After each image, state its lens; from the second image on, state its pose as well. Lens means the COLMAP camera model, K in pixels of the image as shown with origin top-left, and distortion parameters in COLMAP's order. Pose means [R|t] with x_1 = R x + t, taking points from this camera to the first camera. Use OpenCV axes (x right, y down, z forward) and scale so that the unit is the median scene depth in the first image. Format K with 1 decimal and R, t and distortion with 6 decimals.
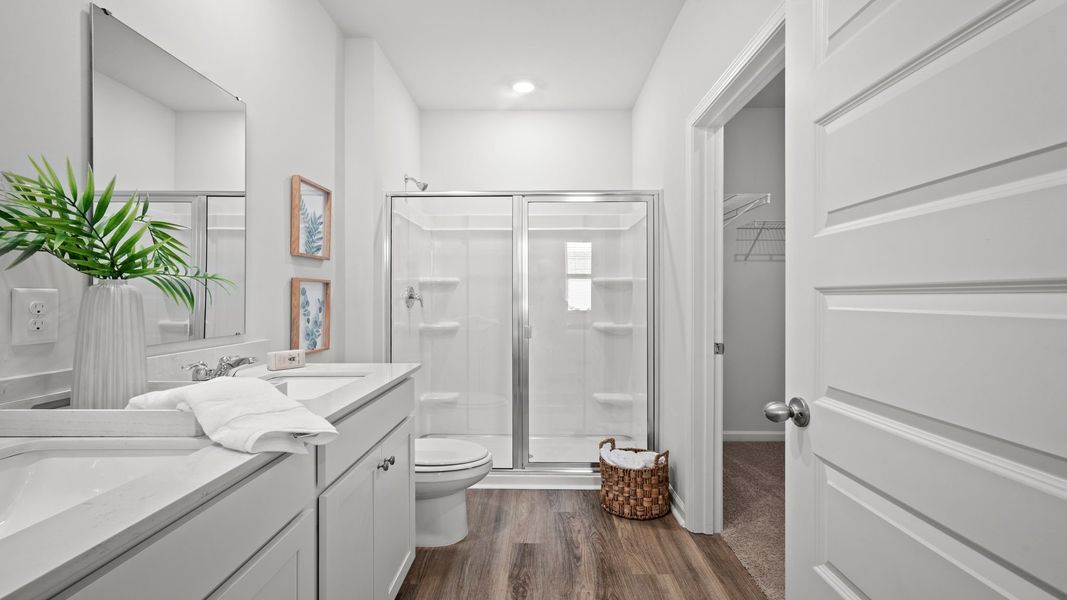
lens RADIAL K [[489.2, 0, 533.5], [0, 489.2, 300.0], [0, 0, 1]] dist [-0.004021, 0.000678]
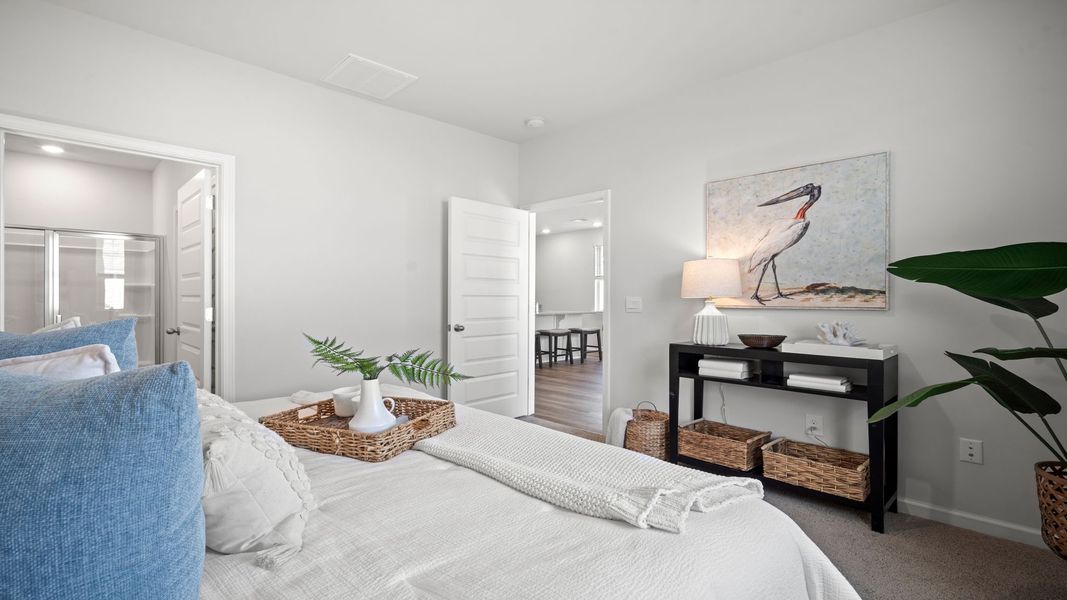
lens RADIAL K [[481.6, 0, 530.7], [0, 481.6, 294.2], [0, 0, 1]] dist [-0.008588, 0.000197]
pose [[0.704357, -0.001982, 0.709843, -0.026834], [0.008544, 0.999947, -0.005686, 0.003616], [-0.709794, 0.010069, 0.704337, -0.860380]]
